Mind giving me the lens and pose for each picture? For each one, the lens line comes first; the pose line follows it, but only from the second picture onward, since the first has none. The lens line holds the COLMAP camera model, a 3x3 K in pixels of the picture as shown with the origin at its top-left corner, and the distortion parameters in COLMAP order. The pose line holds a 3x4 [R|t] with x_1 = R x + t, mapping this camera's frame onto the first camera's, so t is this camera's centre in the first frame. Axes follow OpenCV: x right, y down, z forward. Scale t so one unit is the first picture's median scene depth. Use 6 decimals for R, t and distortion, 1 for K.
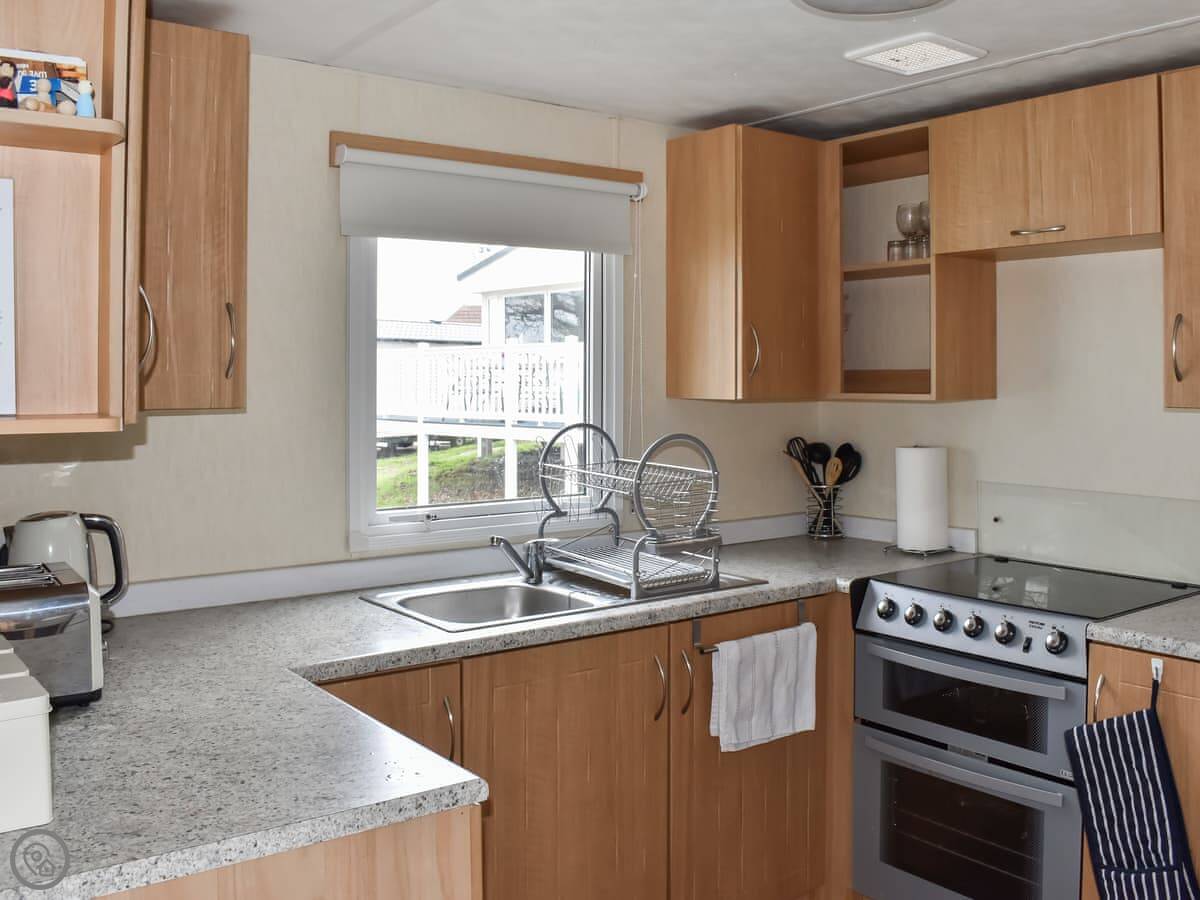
lens RADIAL K [[1128.6, 0, 602.3], [0, 1128.6, 380.7], [0, 0, 1]] dist [-0.062108, 0.008429]
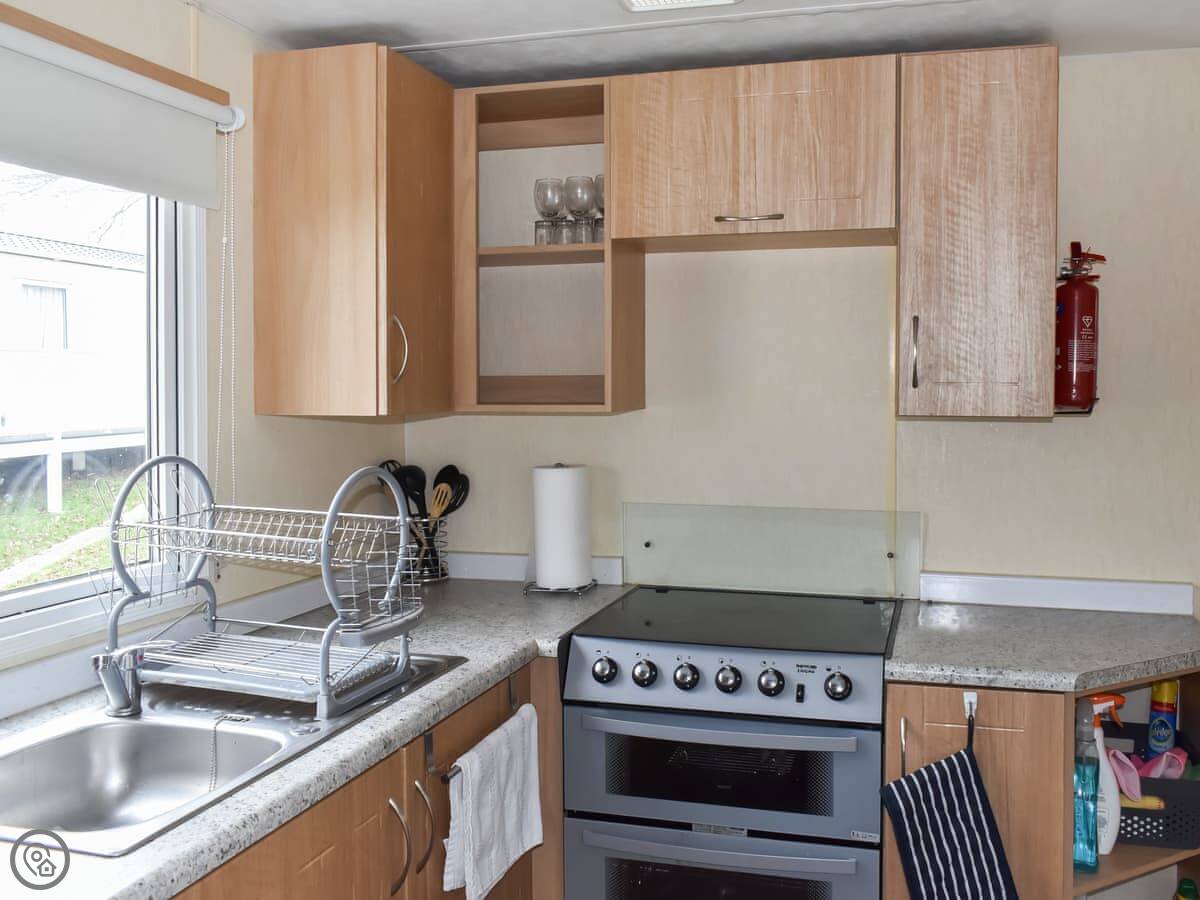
lens RADIAL K [[1095.0, 0, 628.3], [0, 1095.0, 411.2], [0, 0, 1]] dist [-0.012936, -0.020347]
pose [[0.799794, -0.016840, 0.600038, -0.202387], [0.005255, 0.999765, 0.021055, -0.000327], [-0.600251, -0.013687, 0.799695, 0.355168]]
